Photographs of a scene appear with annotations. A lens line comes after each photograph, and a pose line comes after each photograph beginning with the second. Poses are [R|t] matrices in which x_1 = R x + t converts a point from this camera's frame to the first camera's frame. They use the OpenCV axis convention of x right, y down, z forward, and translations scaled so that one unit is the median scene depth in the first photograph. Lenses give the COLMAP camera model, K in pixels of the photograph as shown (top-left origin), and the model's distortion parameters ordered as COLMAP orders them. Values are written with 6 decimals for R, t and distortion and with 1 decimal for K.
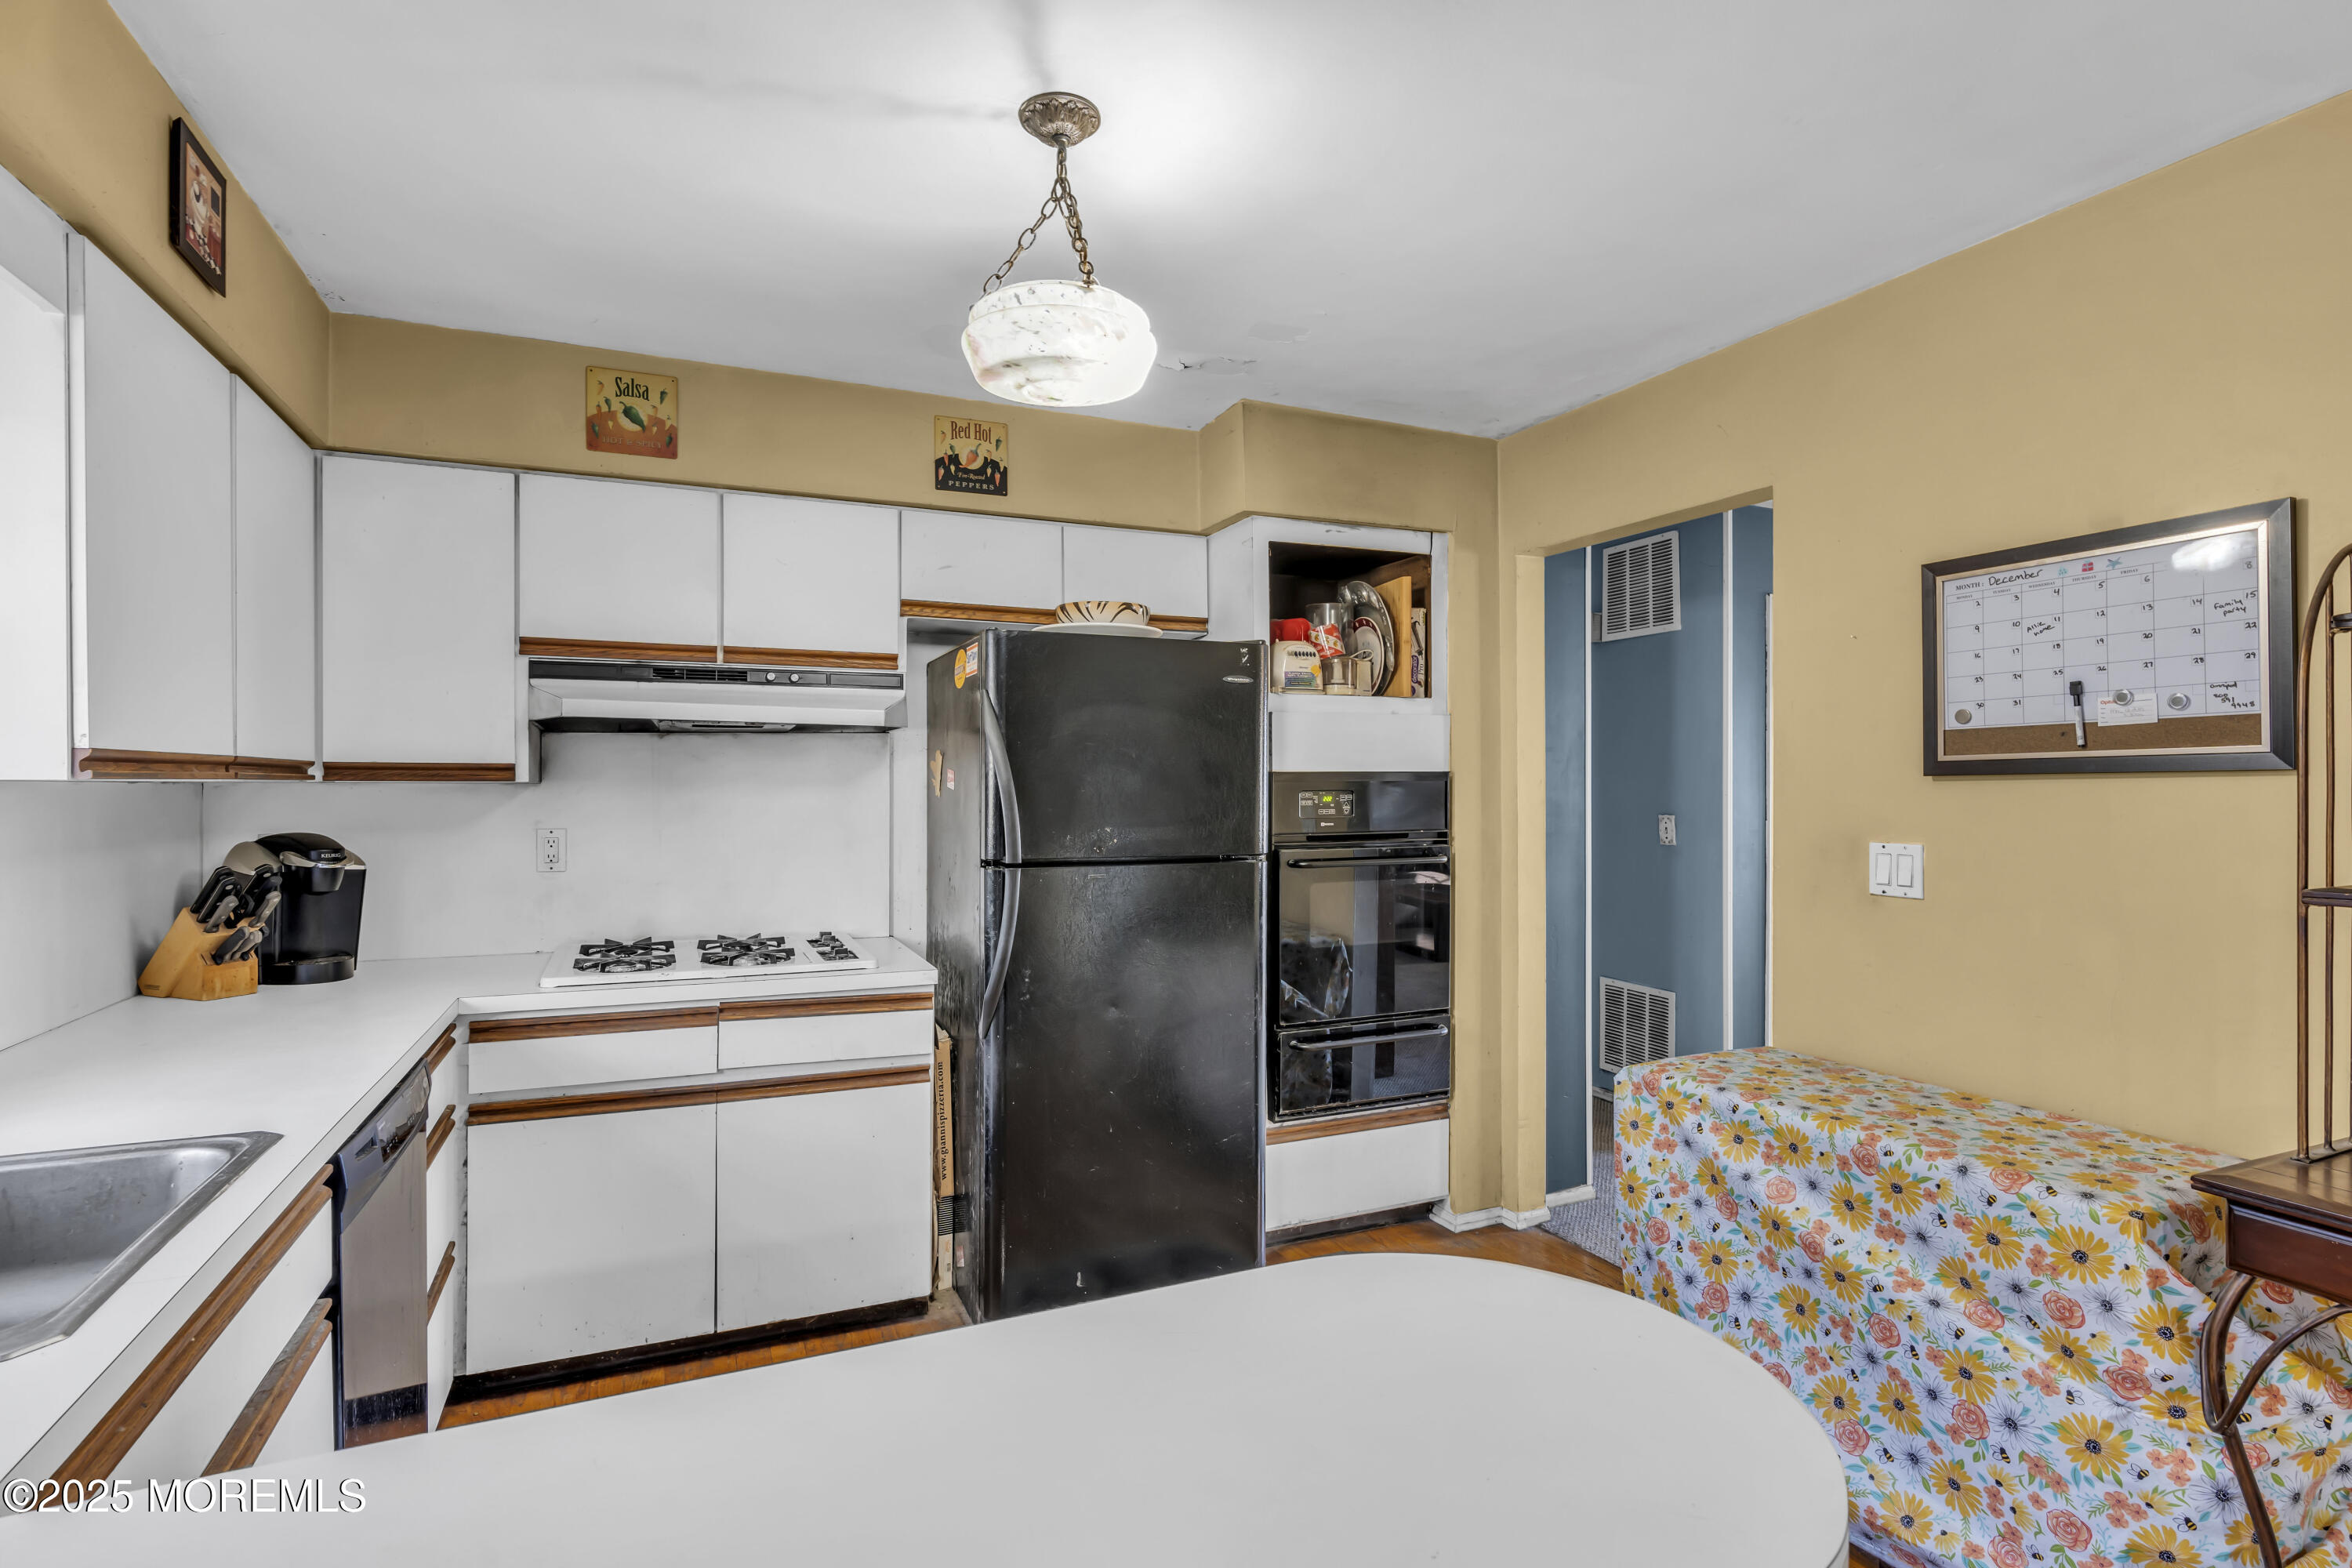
lens RADIAL K [[1114.3, 0, 1153.1], [0, 1114.3, 787.2], [0, 0, 1]] dist [-0.012300, 0.001341]
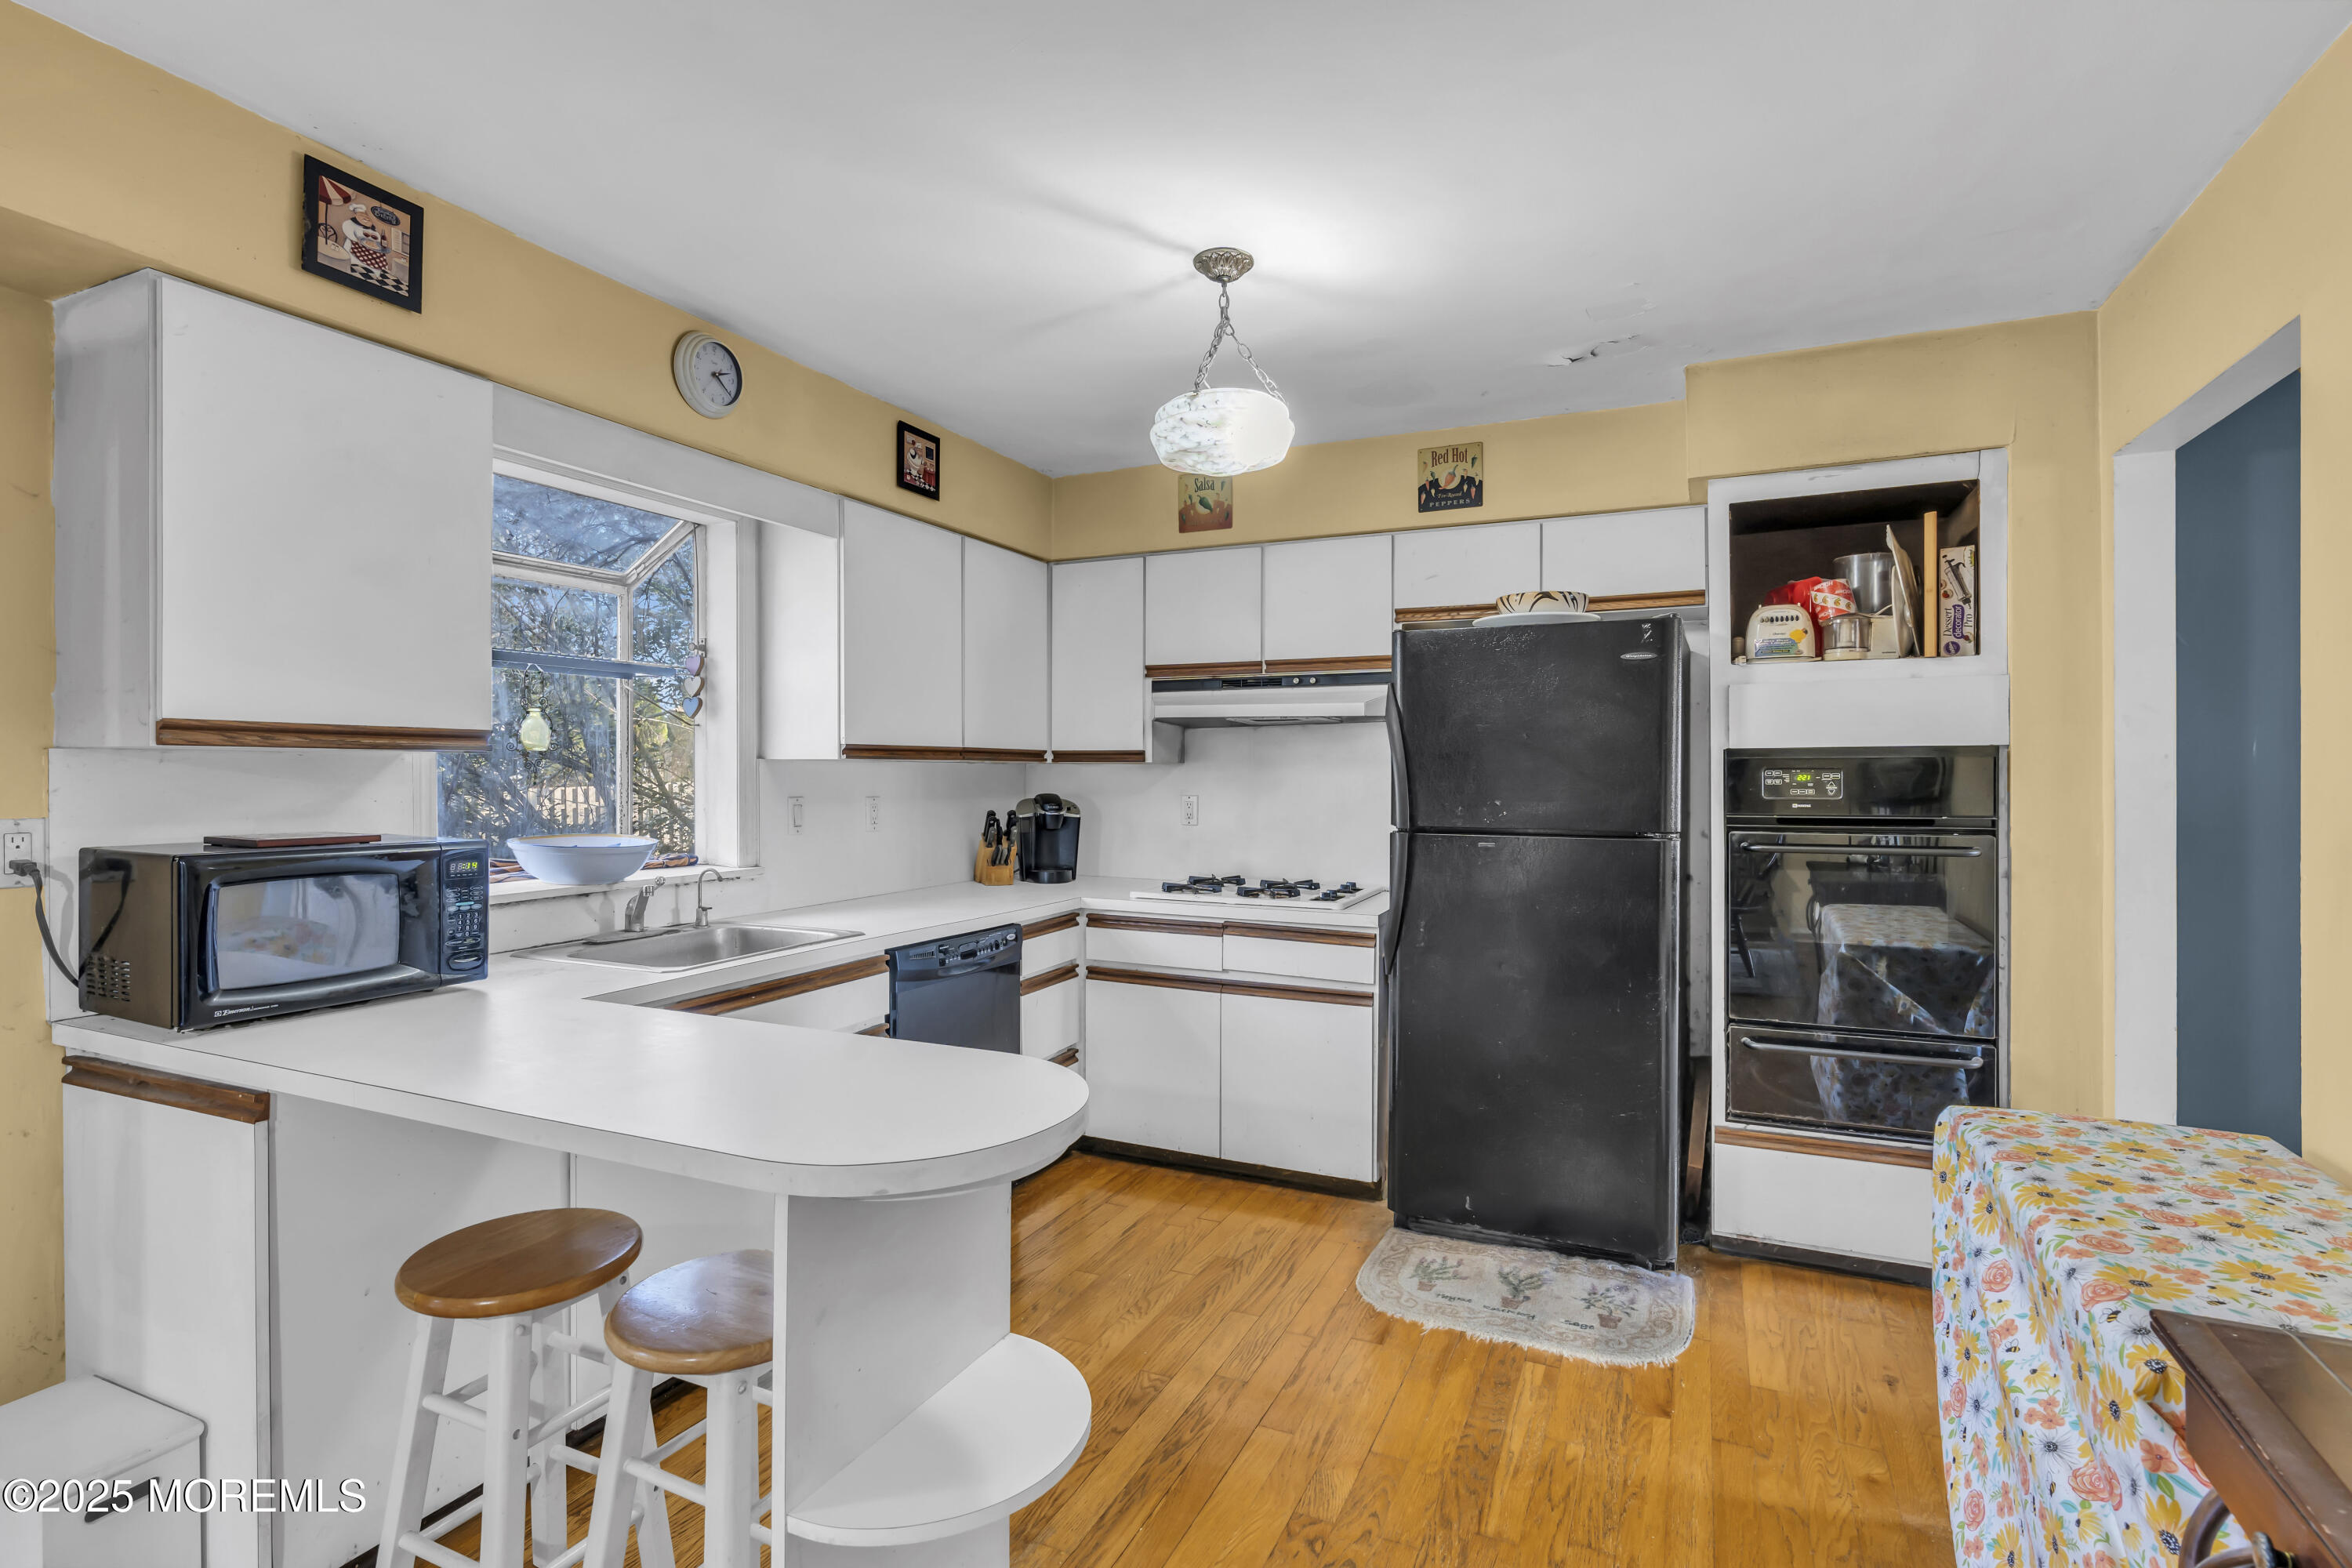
lens RADIAL K [[1114.3, 0, 1205.9], [0, 1114.3, 774.2], [0, 0, 1]] dist [-0.012300, 0.001341]
pose [[0.668925, 0.002531, -0.743326, 0.596385], [-0.003375, 0.999994, 0.000368, 0.010412], [0.743323, 0.002262, 0.668929, 0.052507]]
